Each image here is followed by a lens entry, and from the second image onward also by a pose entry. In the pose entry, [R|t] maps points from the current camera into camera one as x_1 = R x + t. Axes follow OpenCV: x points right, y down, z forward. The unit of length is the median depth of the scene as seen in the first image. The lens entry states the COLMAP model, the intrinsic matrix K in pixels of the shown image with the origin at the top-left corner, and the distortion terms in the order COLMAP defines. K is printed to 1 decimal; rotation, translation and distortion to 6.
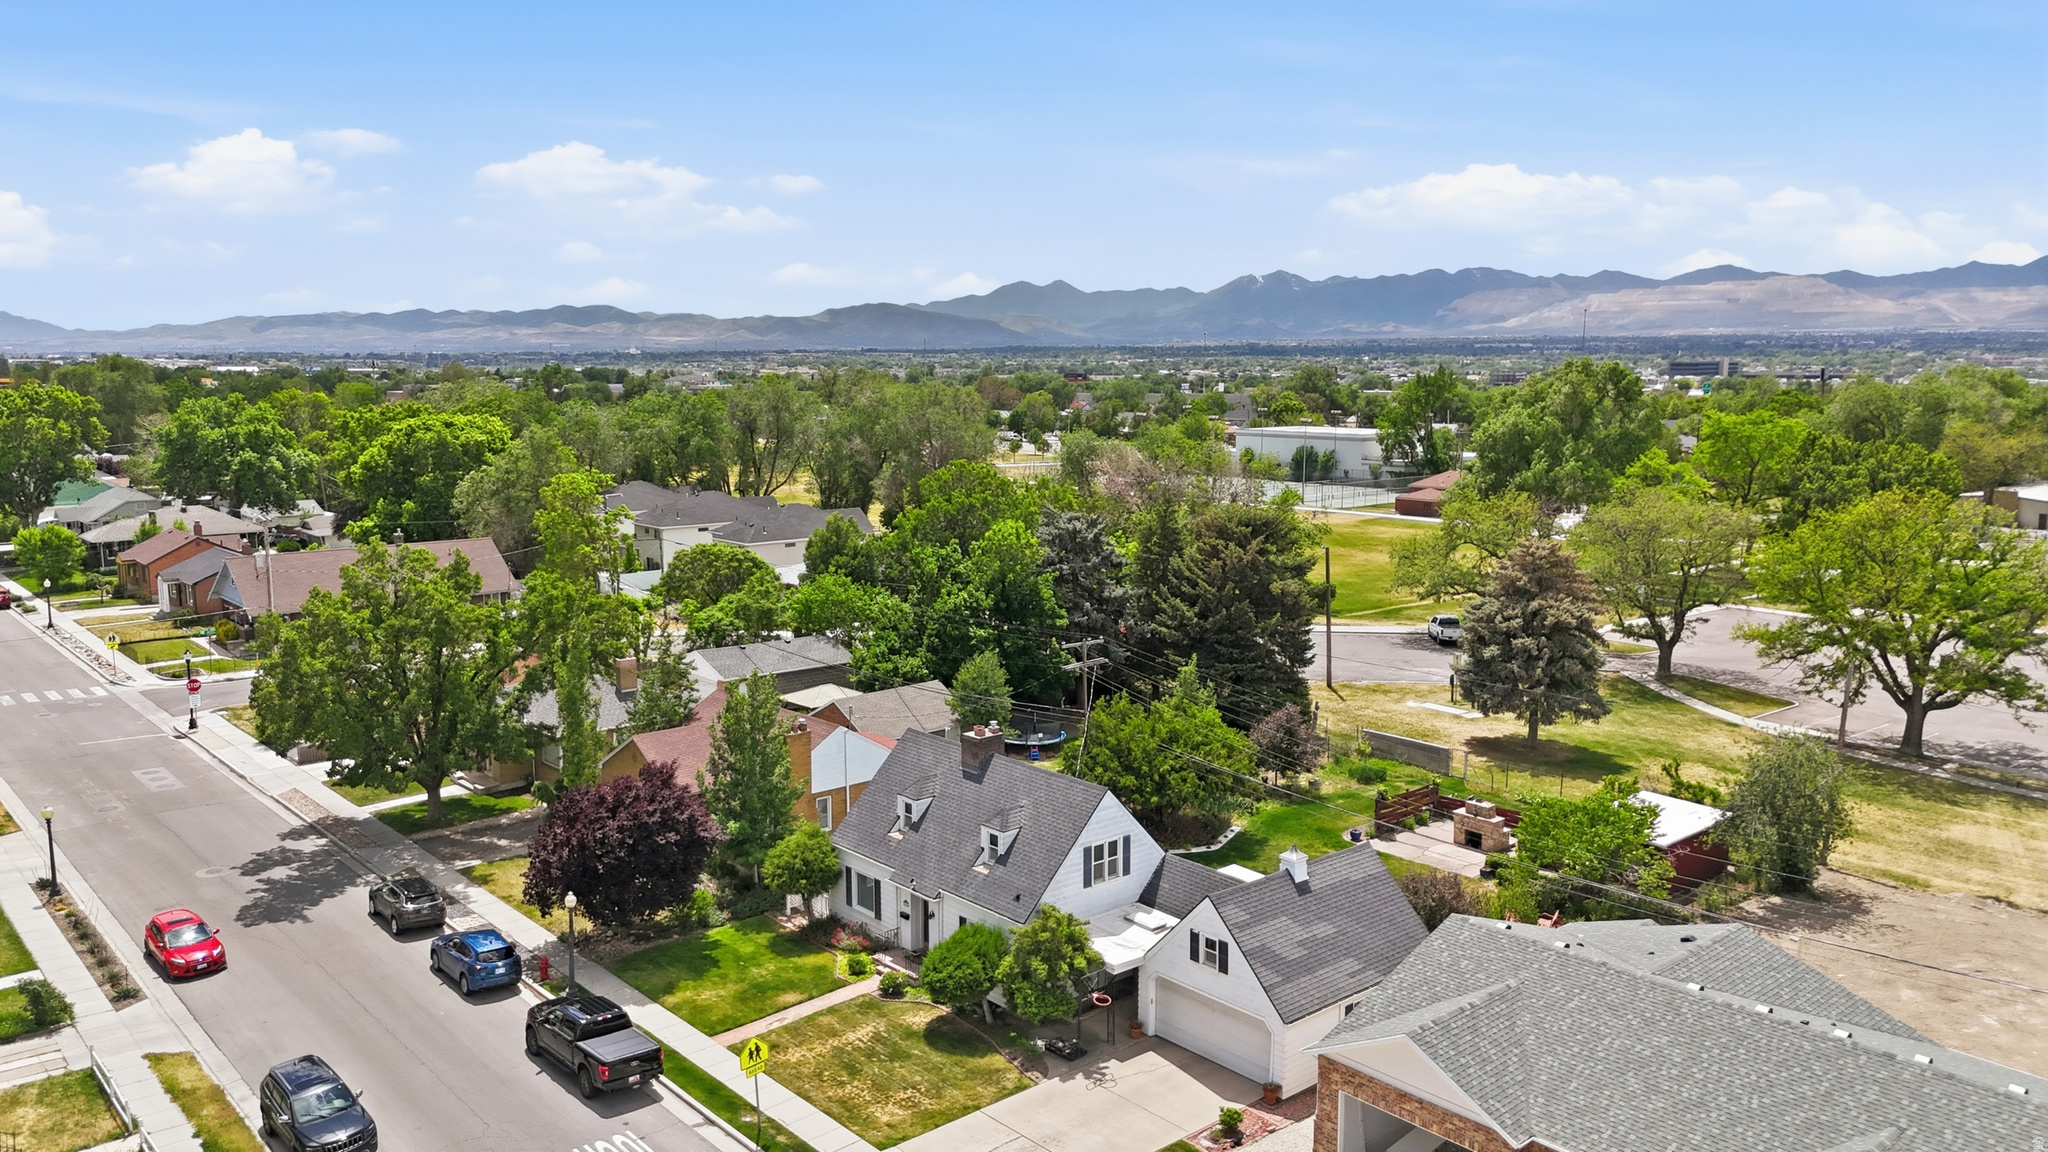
lens RADIAL K [[1499.0, 0, 1024.0], [0, 1499.0, 576.0], [0, 0, 1]] dist [0.091826, -0.116916]
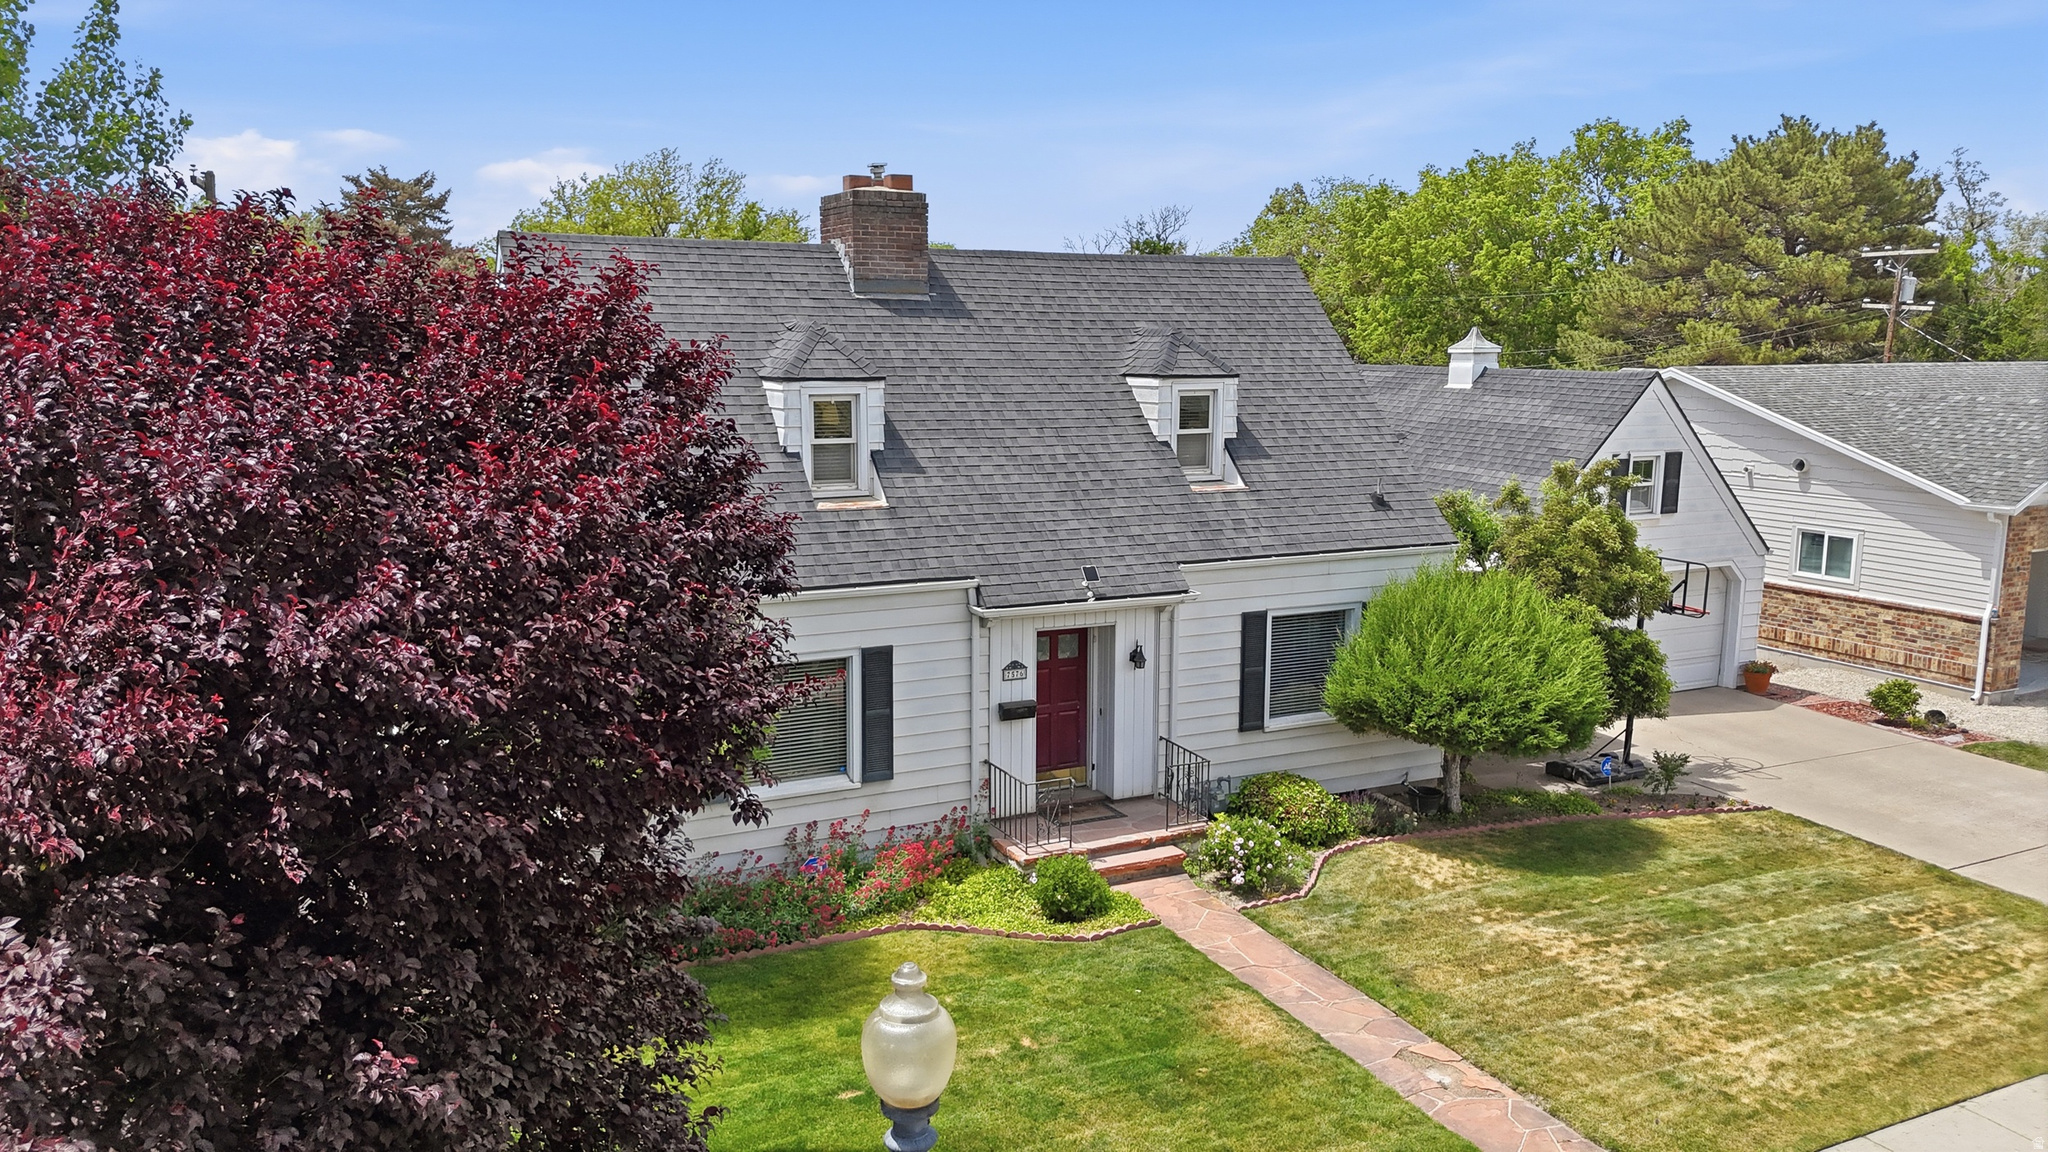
lens RADIAL K [[1499.0, 0, 1024.0], [0, 1499.0, 576.0], [0, 0, 1]] dist [0.091826, -0.116916]
pose [[0.254798, -0.153555, 0.954725, -0.413223], [0.133834, 0.983409, 0.122451, 0.173608], [-0.957688, 0.096575, 0.271122, 0.994280]]
